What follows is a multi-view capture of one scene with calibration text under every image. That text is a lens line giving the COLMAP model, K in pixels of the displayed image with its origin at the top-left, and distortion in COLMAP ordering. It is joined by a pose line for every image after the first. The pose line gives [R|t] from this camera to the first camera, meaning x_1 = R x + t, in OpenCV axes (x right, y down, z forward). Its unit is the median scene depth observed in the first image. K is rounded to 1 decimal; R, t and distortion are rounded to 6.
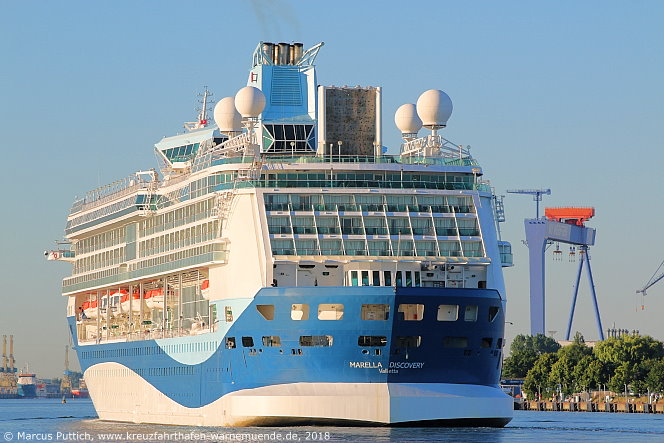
lens RADIAL K [[4694.8, 0, 332.0], [0, 4694.8, 221.5], [0, 0, 1]] dist [0.659434, 9.005981]
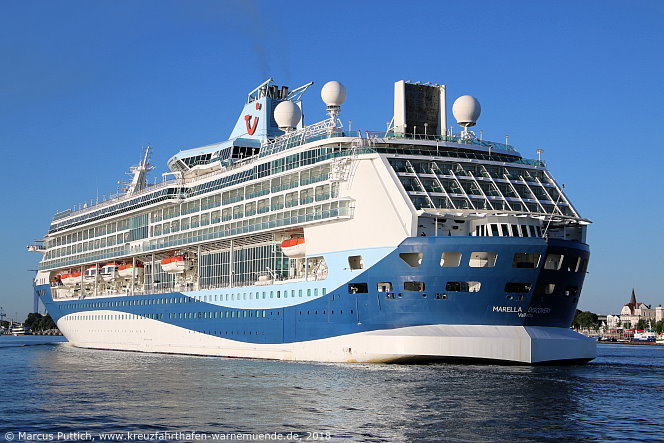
lens RADIAL K [[1352.7, 0, 332.0], [0, 1352.7, 221.5], [0, 0, 1]] dist [-0.014210, -0.071895]
pose [[0.964749, 0.036273, 0.260660, -0.110335], [-0.024147, 0.998479, -0.049573, 0.025552], [-0.262062, 0.041531, 0.964157, 0.675066]]
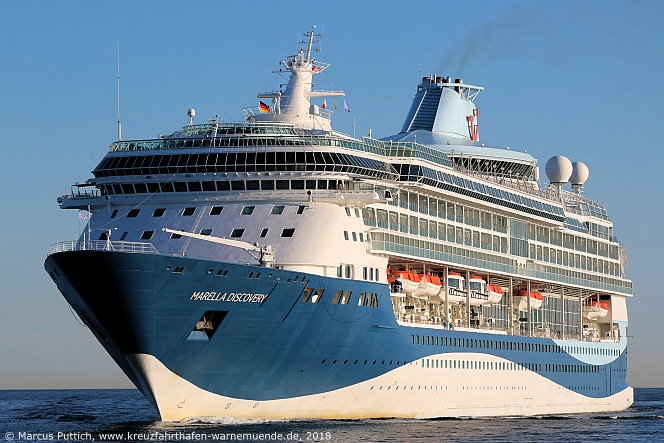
lens RADIAL K [[3530.1, 0, 332.0], [0, 3530.1, 221.5], [0, 0, 1]] dist [0.090474, -2.797076]
pose [[-0.928447, 0.020918, 0.370875, -0.335617], [-0.009908, 0.996663, -0.081017, 0.073316], [-0.371332, -0.078895, -0.925142, 2.005293]]
